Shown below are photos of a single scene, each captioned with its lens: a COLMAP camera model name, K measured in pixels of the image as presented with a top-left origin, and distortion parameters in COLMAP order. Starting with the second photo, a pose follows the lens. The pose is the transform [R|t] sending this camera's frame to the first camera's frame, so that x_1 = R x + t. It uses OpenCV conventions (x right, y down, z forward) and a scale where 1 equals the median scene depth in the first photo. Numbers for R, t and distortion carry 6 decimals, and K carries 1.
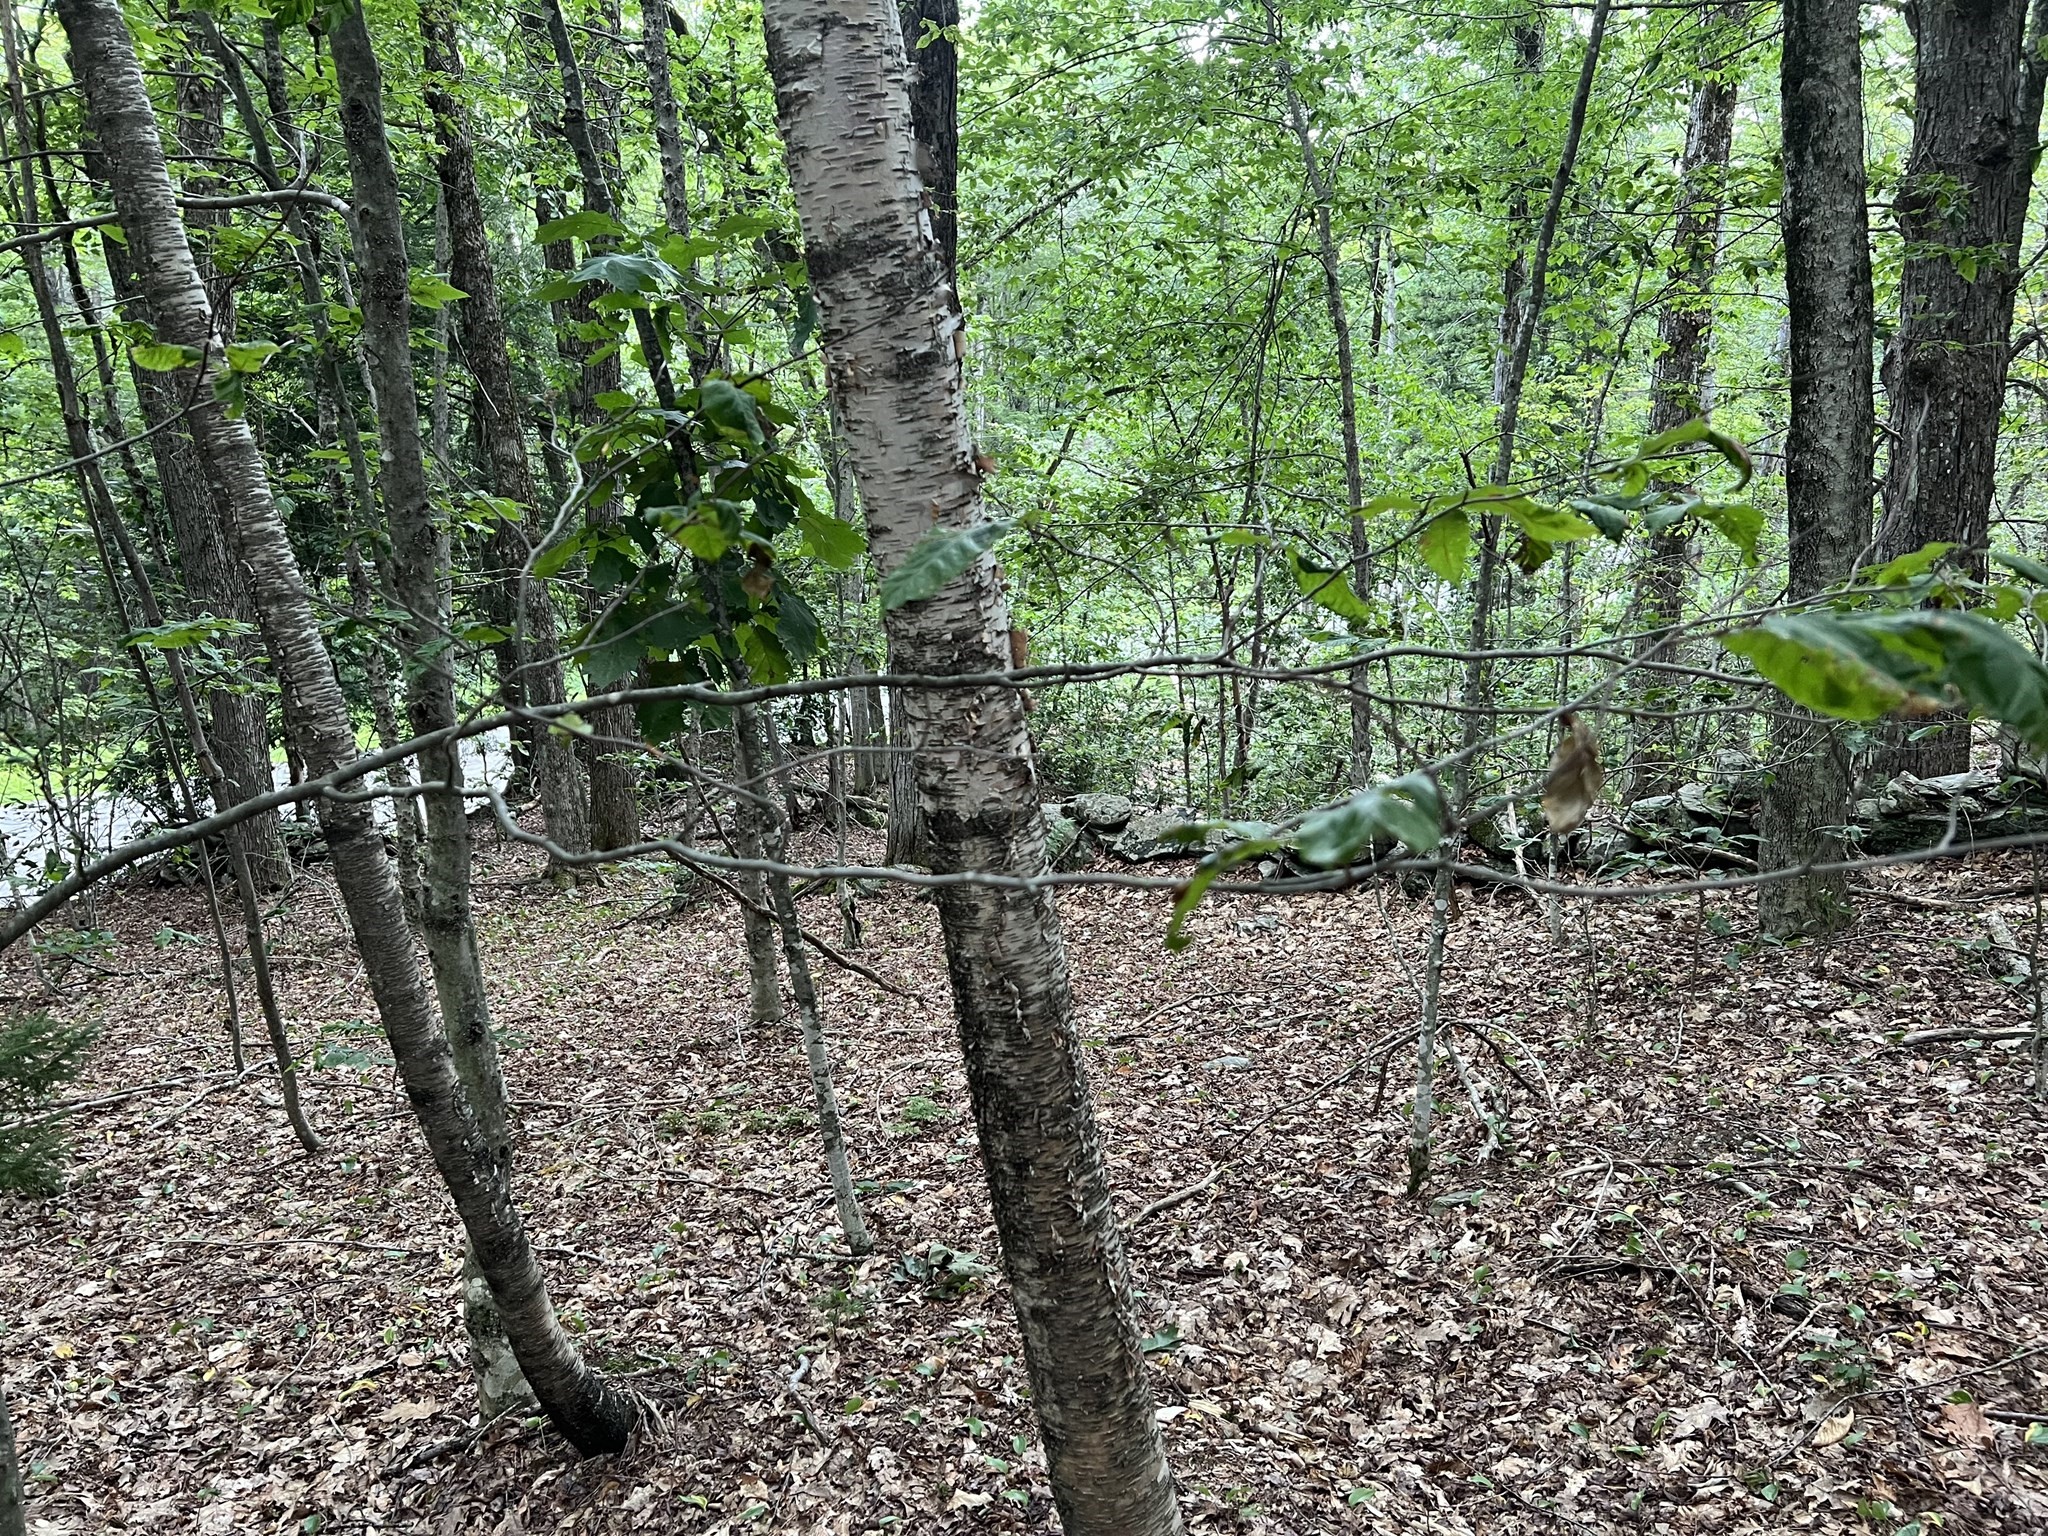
lens RADIAL K [[1555.8, 0, 1027.4], [0, 1555.8, 764.6], [0, 0, 1]] dist [0.051892, -0.053657]
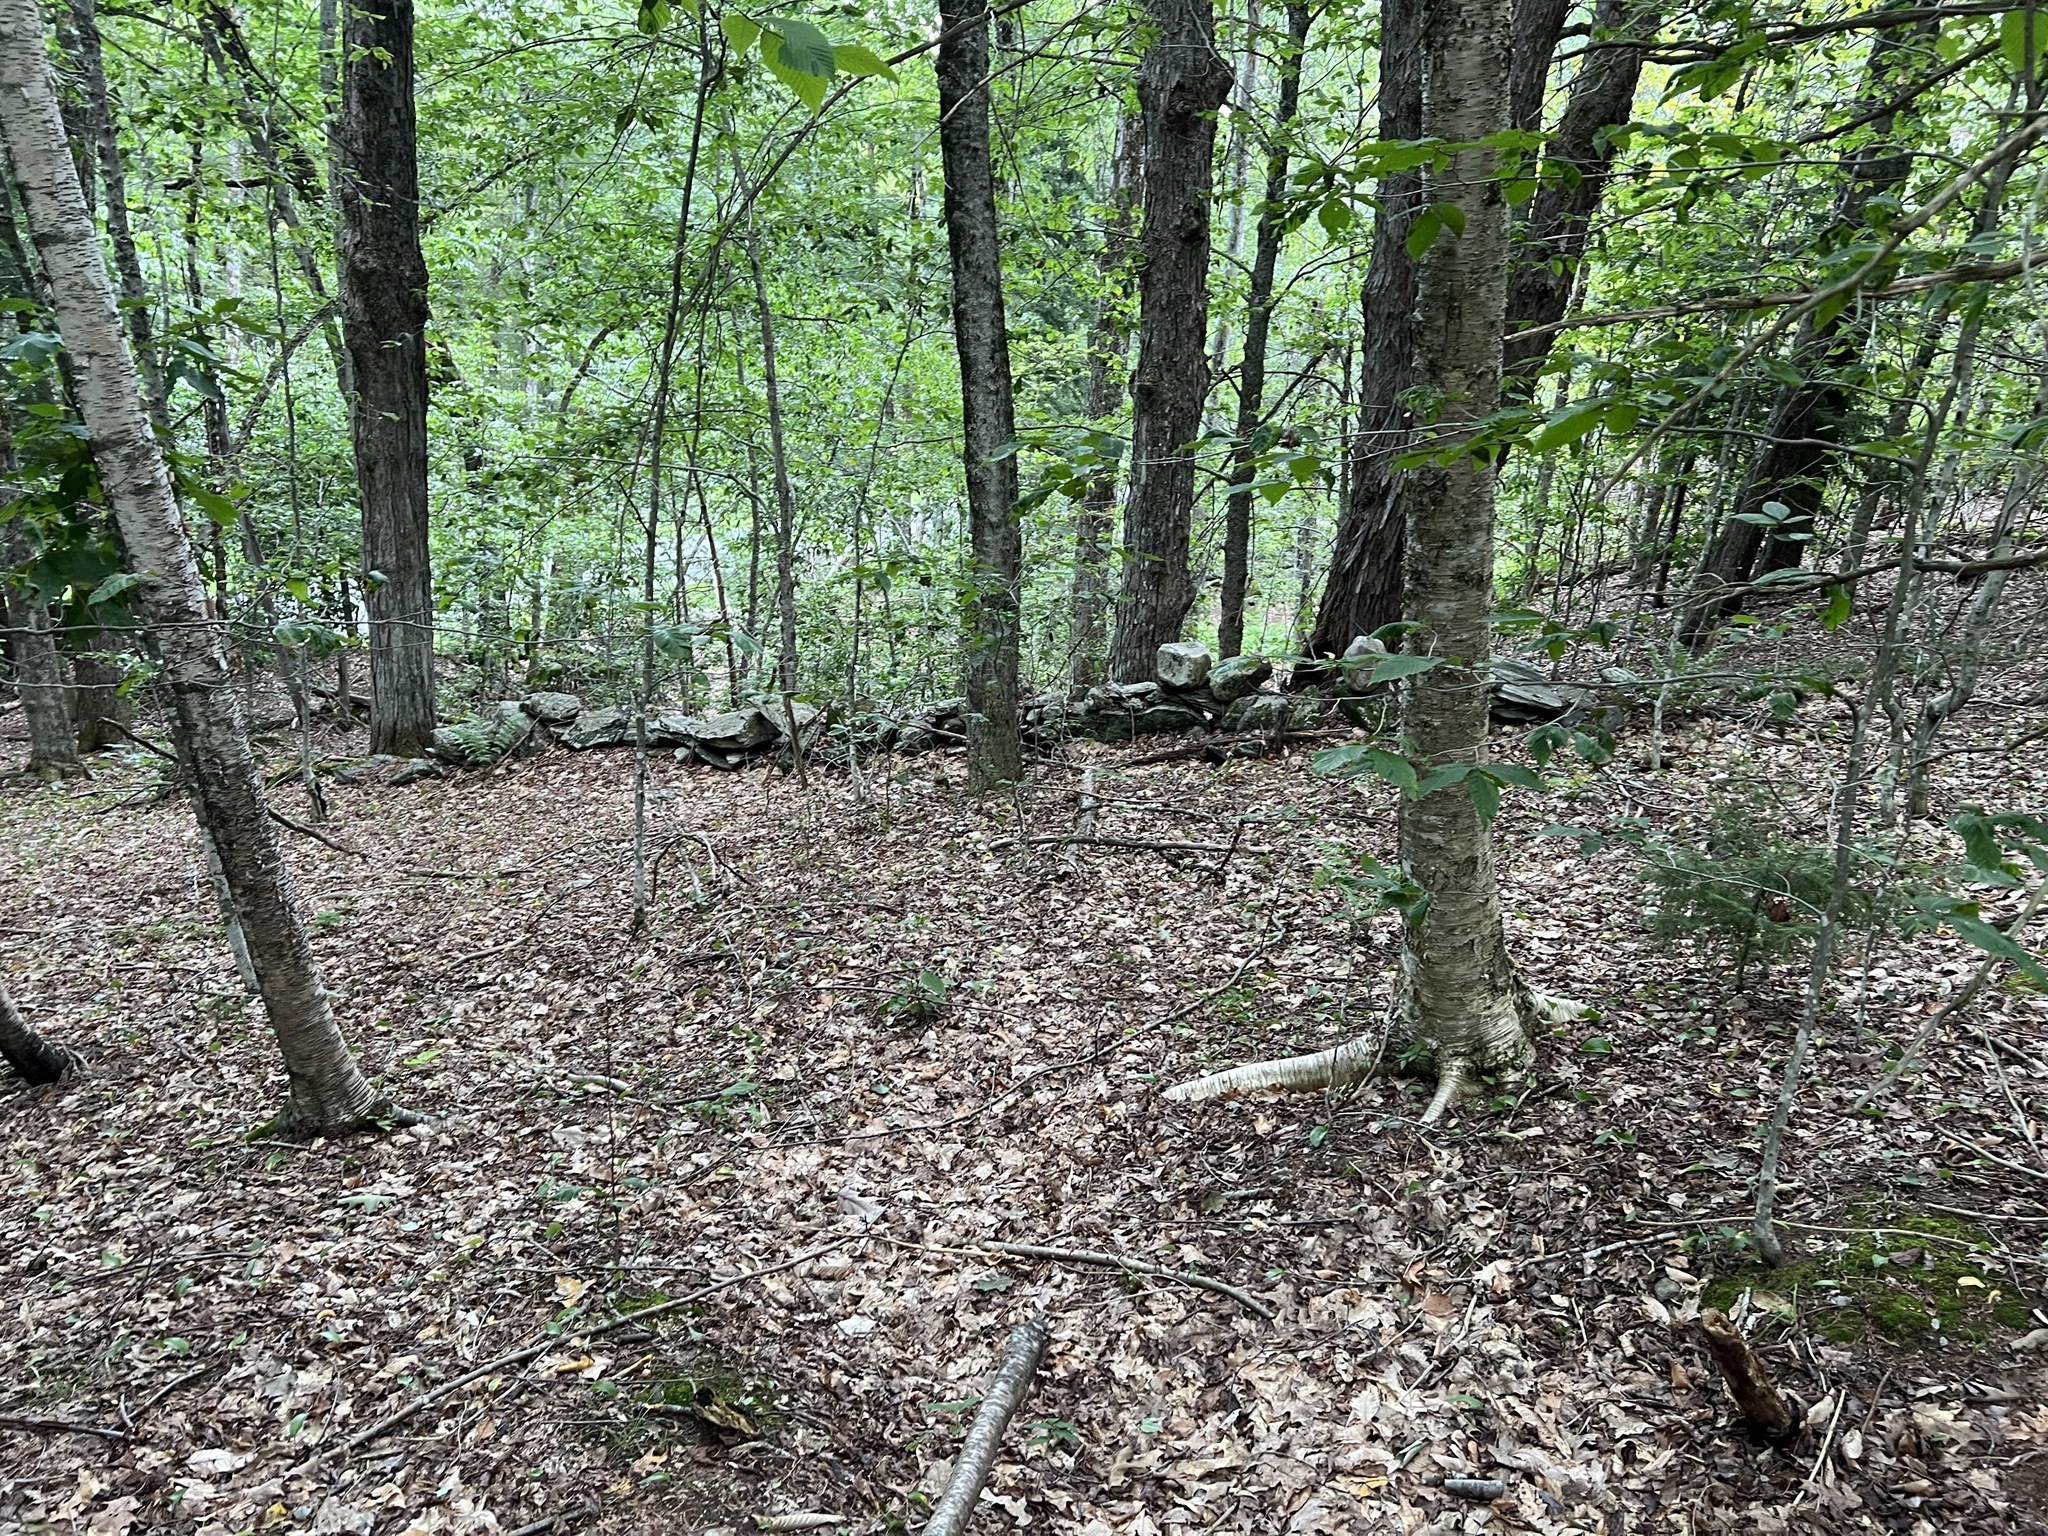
lens RADIAL K [[1555.8, 0, 1029.8], [0, 1555.8, 777.5], [0, 0, 1]] dist [0.051892, -0.053657]
pose [[0.966497, -0.005961, 0.256607, 0.139174], [-0.011022, 0.997844, 0.064695, 0.002190], [-0.256439, -0.065356, 0.964348, -0.380442]]
